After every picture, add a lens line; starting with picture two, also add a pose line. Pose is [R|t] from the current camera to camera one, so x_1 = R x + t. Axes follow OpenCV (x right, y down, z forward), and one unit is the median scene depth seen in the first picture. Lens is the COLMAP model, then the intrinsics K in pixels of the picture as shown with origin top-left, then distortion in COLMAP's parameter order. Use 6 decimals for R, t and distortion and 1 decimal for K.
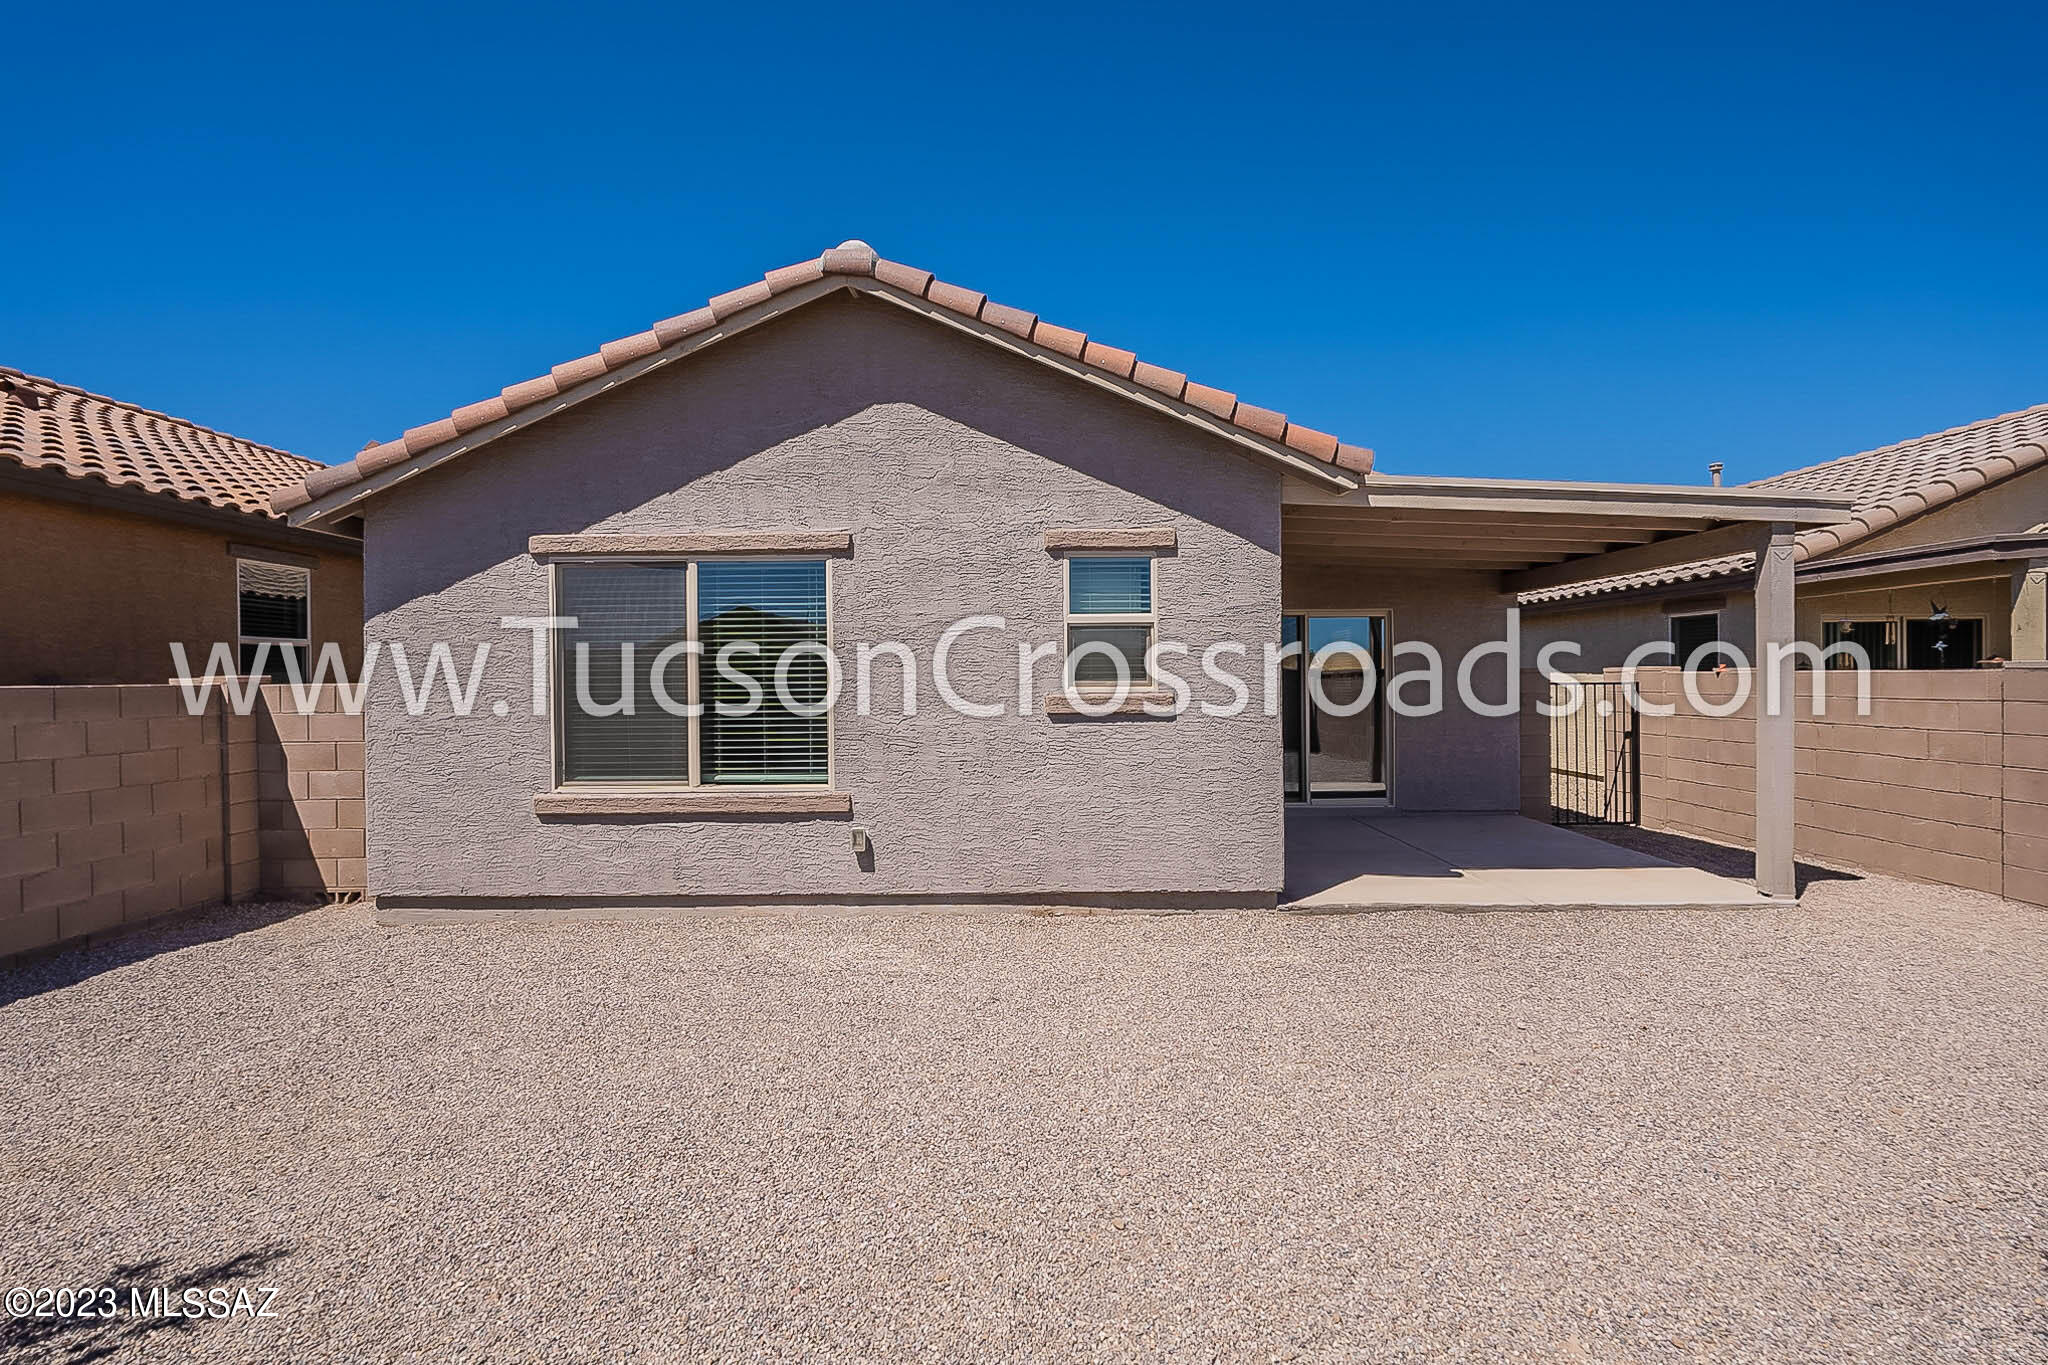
lens RADIAL K [[990.1, 0, 1028.3], [0, 990.1, 680.3], [0, 0, 1]] dist [-0.003223, 0.000897]
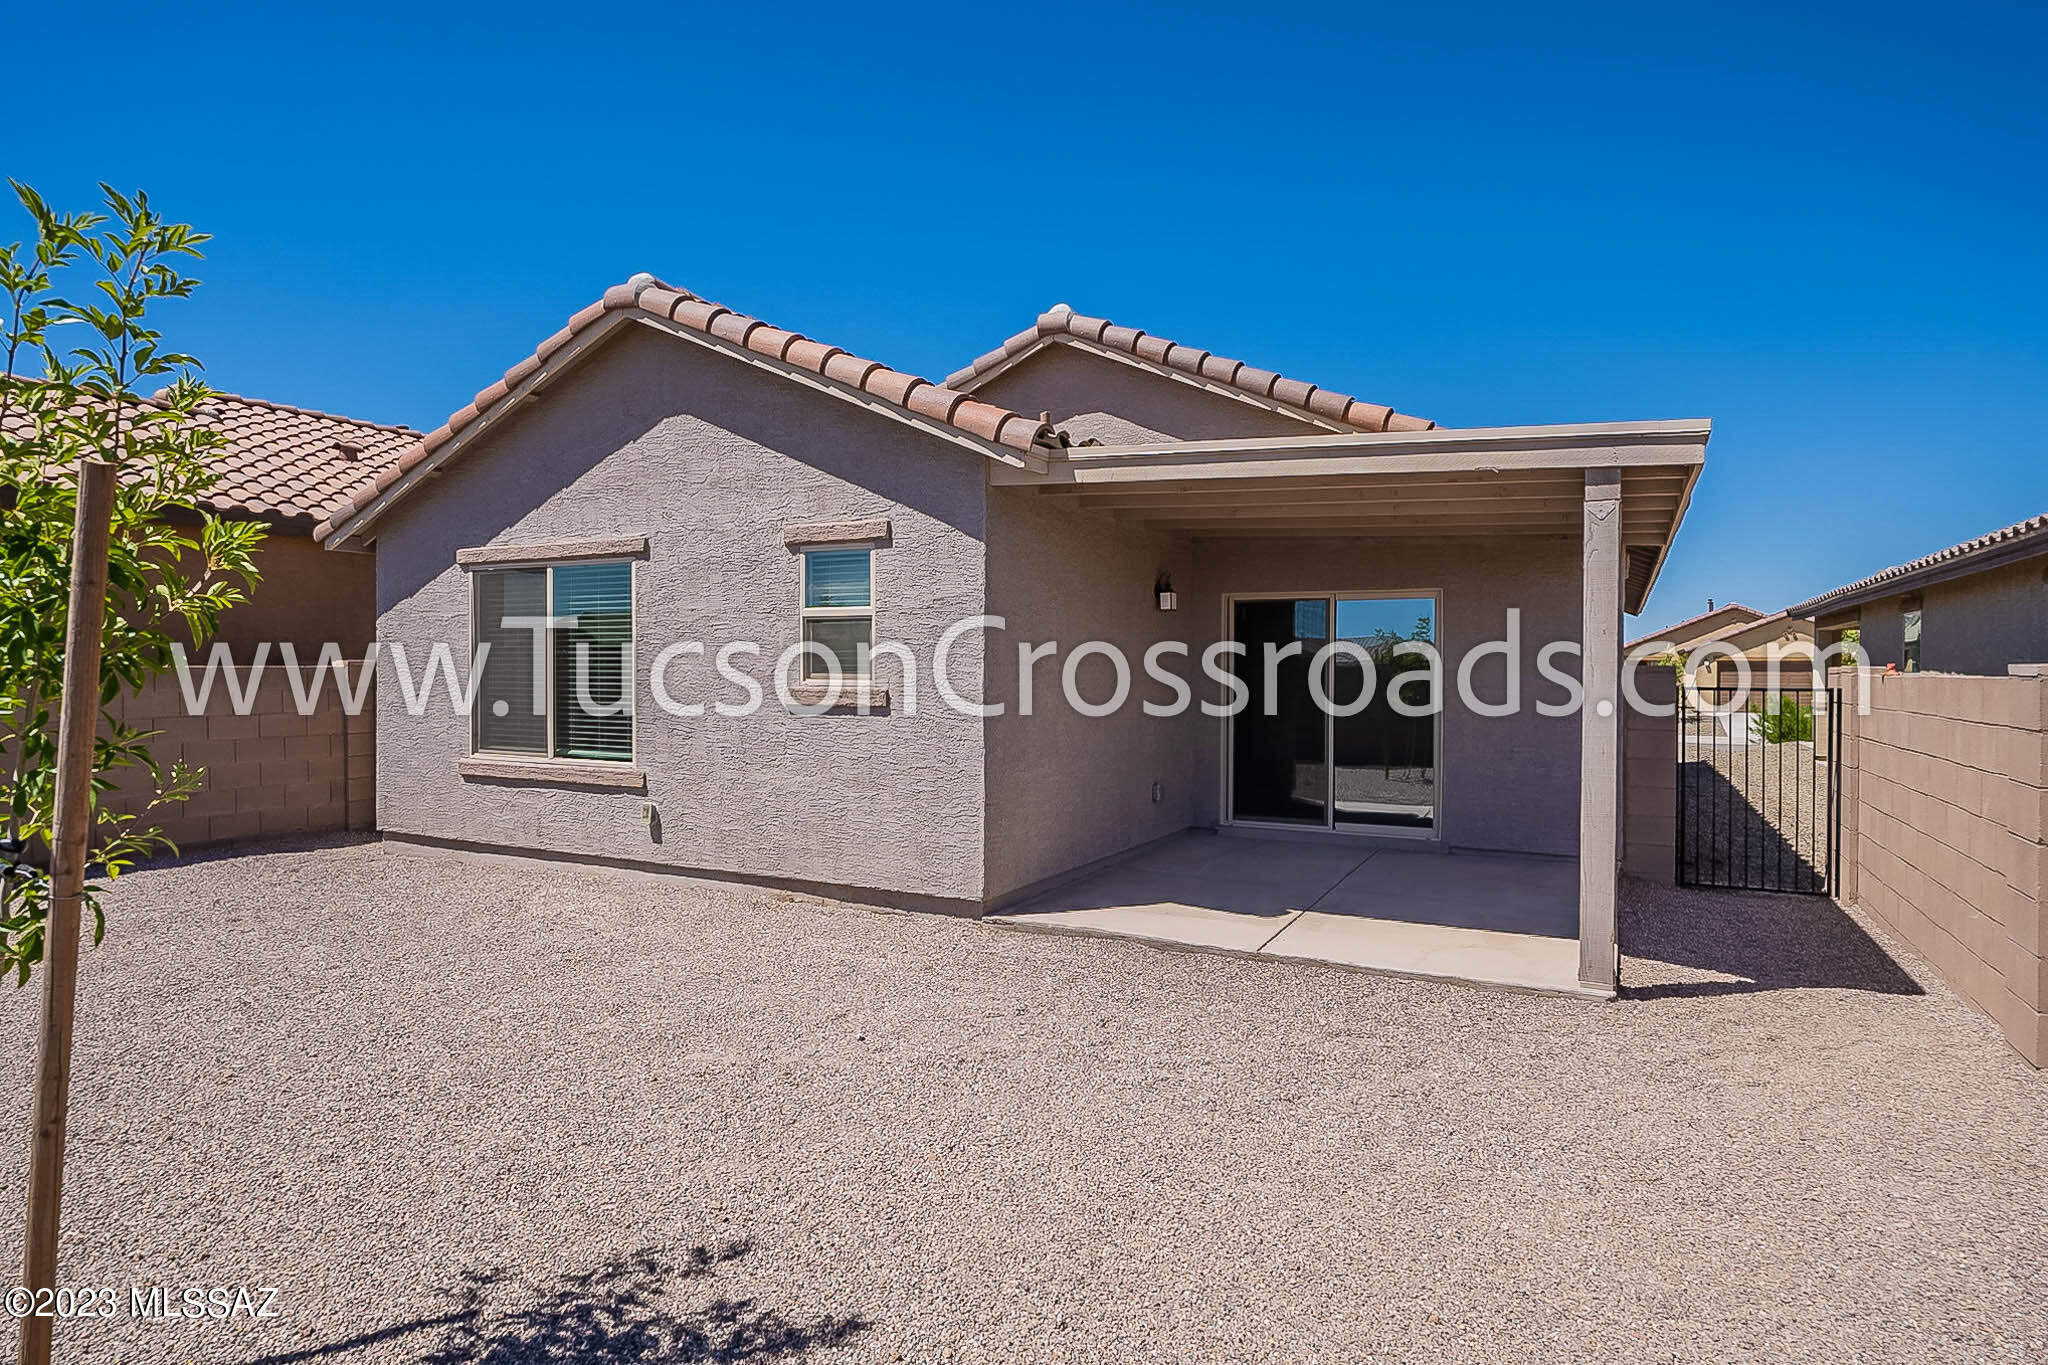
lens RADIAL K [[1142.6, 0, 1024.6], [0, 1142.6, 678.2], [0, 0, 1]] dist [-0.000820, 0.000290]
pose [[0.882642, 0.016971, -0.469740, 0.796634], [-0.013523, 0.999851, 0.010714, -0.010040], [0.469852, -0.003104, 0.882740, 0.067778]]
